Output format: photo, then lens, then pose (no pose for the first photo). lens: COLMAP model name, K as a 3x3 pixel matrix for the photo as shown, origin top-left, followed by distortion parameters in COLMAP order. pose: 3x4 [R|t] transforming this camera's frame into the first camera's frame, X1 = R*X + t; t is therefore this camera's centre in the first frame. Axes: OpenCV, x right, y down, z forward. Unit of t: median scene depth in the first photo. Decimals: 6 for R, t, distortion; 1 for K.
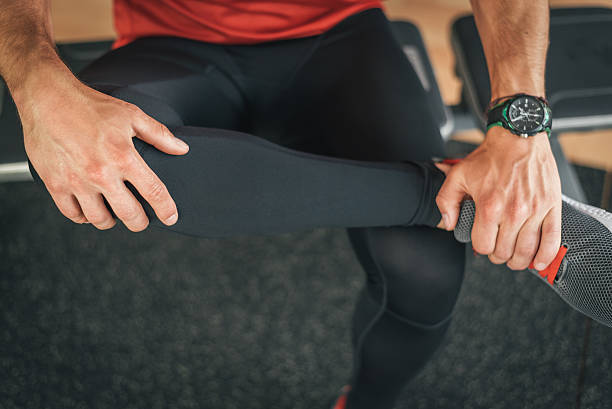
lens RADIAL K [[834.3, 0, 286.3], [0, 834.3, 204.5], [0, 0, 1]] dist [0.035222, 0.076450]
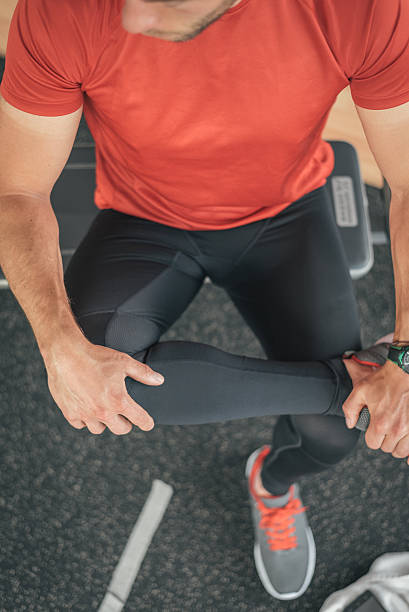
lens RADIAL K [[834.3, 0, 204.5], [0, 834.3, 306.0], [0, 0, 1]] dist [0.035222, 0.076450]
pose [[0.997442, 0.071383, 0.003716, -0.061470], [-0.069469, 0.955837, 0.285570, -0.546444], [0.016833, -0.285098, 0.958351, -0.257881]]
